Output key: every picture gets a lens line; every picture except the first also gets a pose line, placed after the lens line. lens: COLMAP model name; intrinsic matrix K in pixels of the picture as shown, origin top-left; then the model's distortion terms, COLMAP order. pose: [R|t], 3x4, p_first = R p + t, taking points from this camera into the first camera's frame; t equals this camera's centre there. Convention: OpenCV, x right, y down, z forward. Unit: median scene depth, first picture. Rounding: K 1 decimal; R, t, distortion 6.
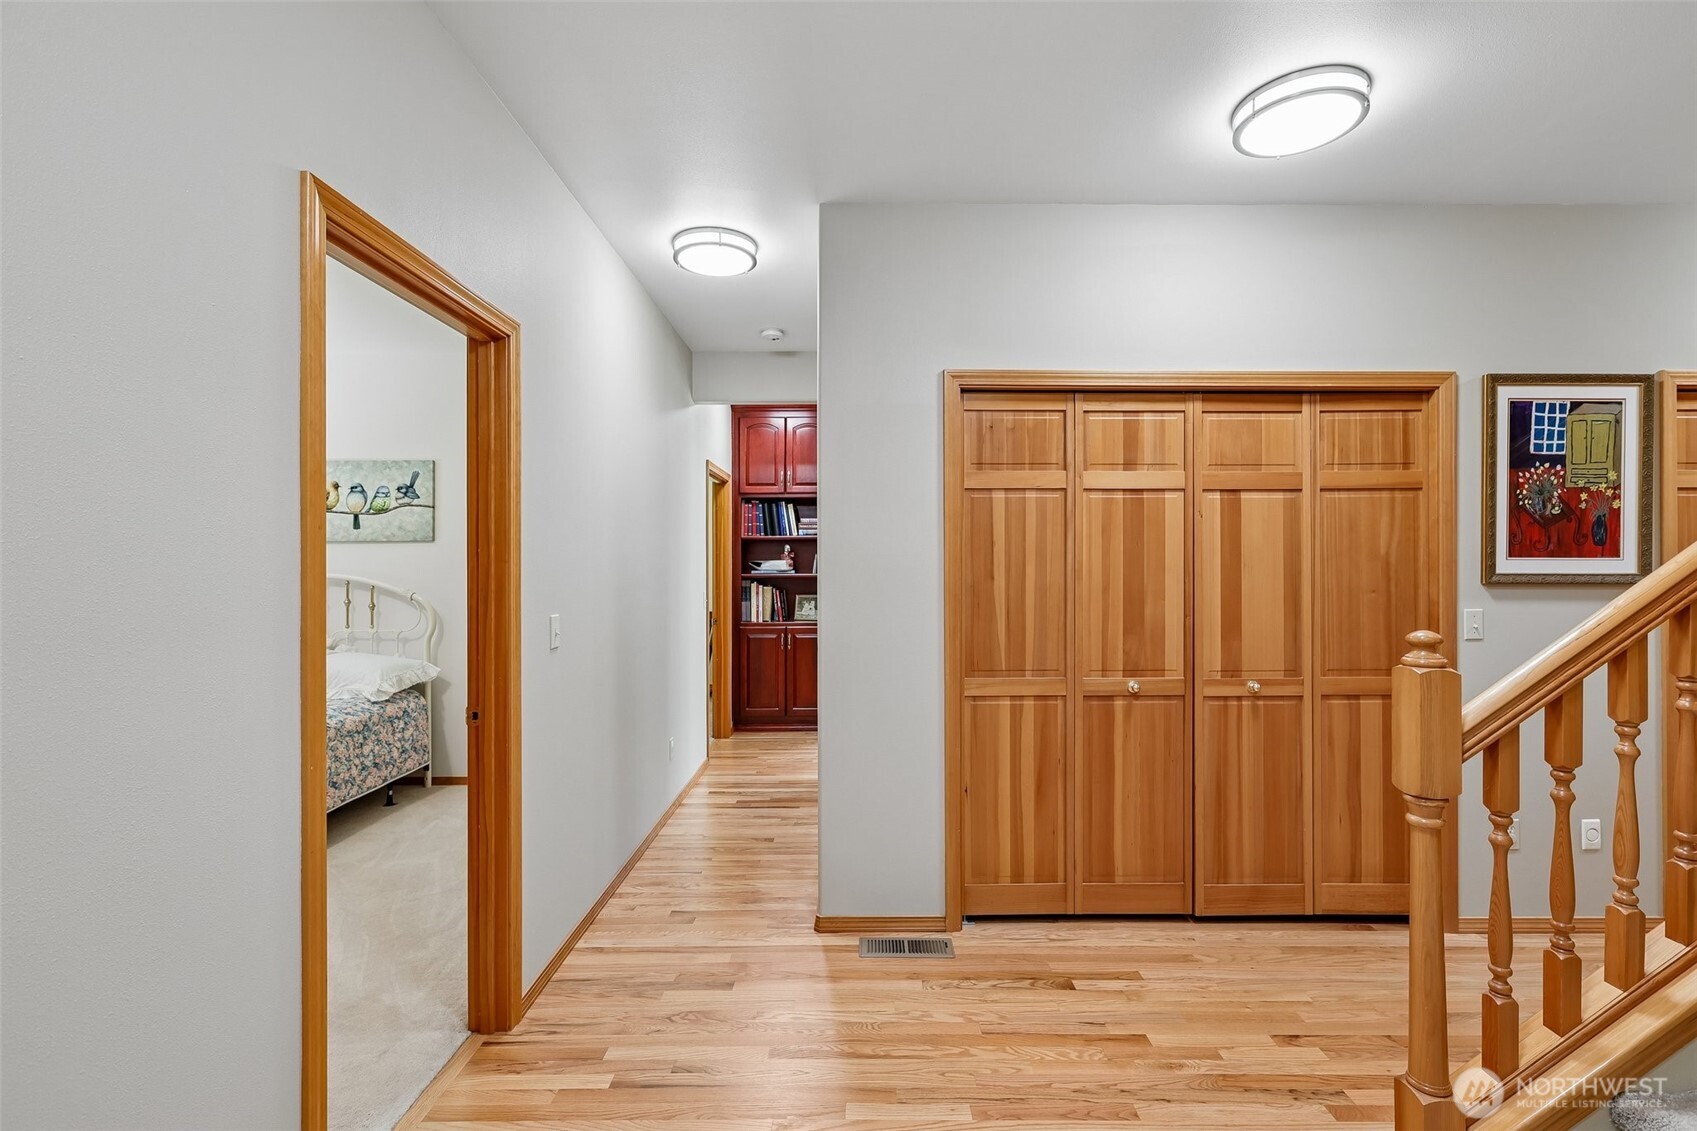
lens RADIAL K [[752.3, 0, 850.6], [0, 752.3, 569.9], [0, 0, 1]] dist [-0.003412, -0.000053]
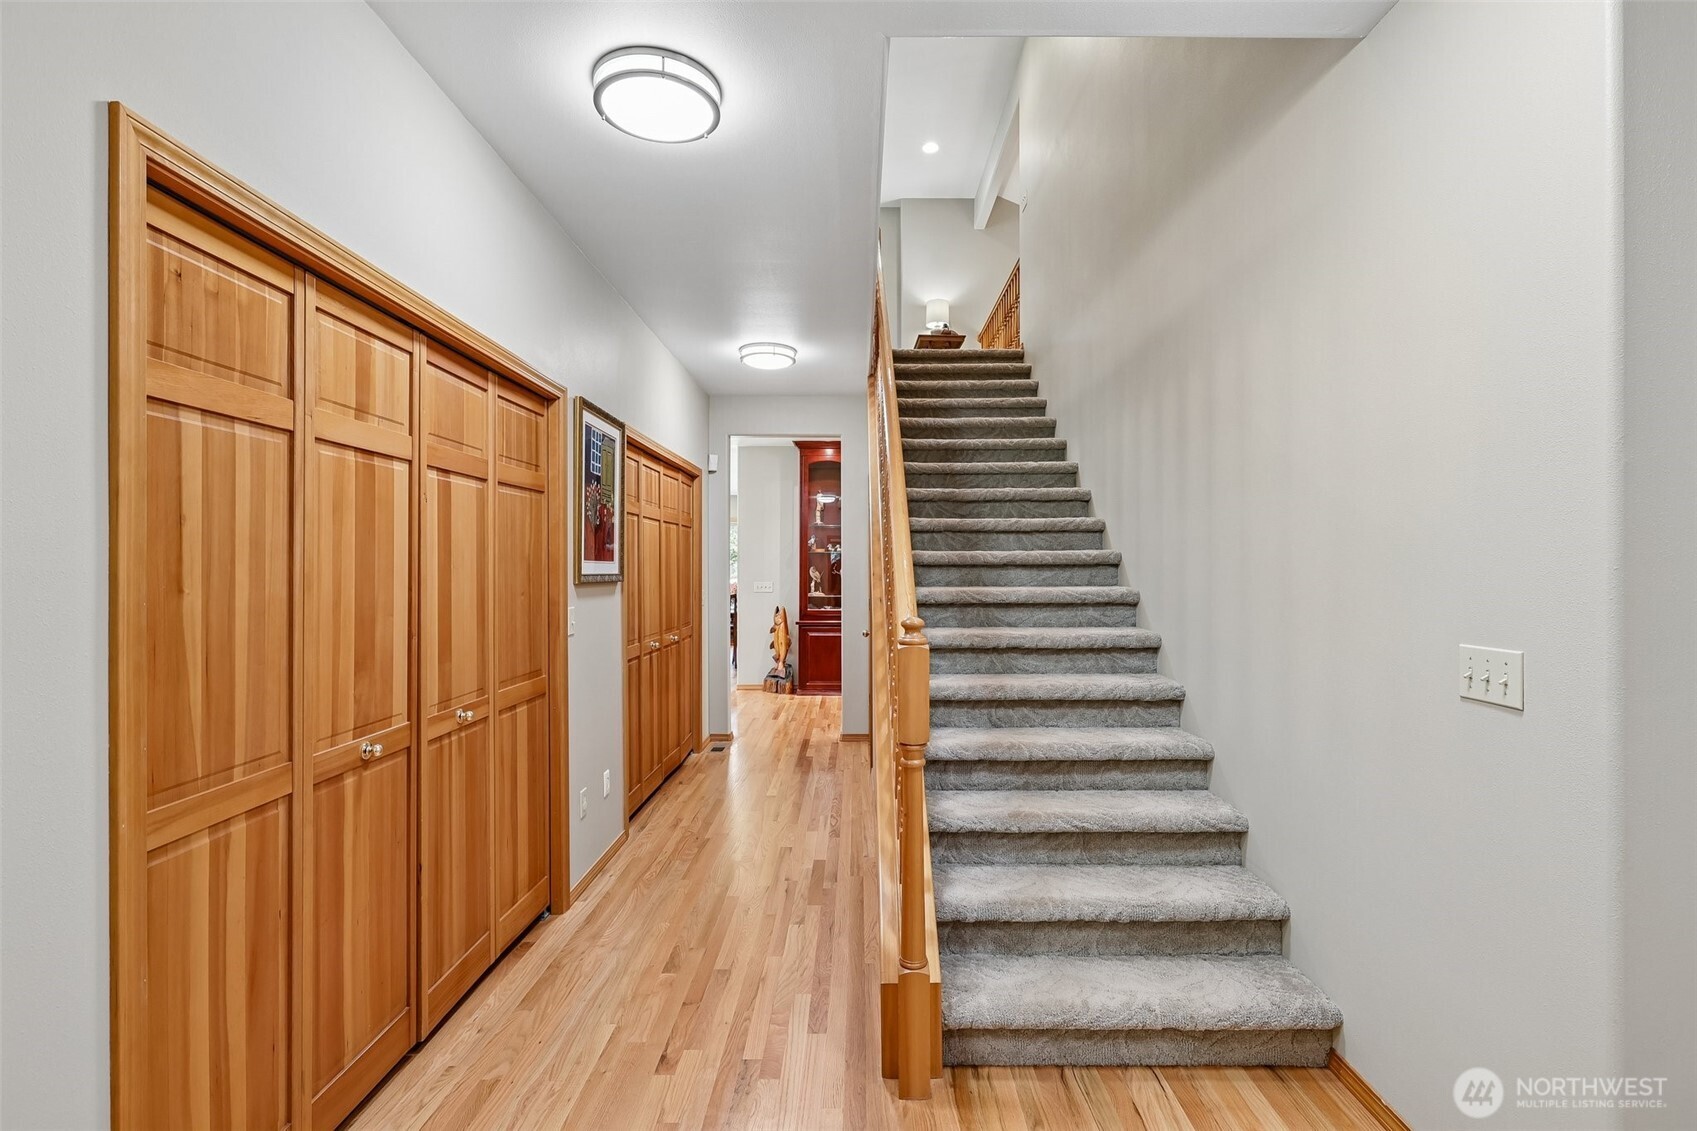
lens RADIAL K [[794.9, 0, 850.1], [0, 794.9, 565.2], [0, 0, 1]] dist [-0.004712, -0.000358]
pose [[-0.017781, 0.004050, 0.999834, -0.324471], [-0.000793, 0.999991, -0.004064, -0.004072], [-0.999842, -0.000865, -0.017777, 0.587453]]
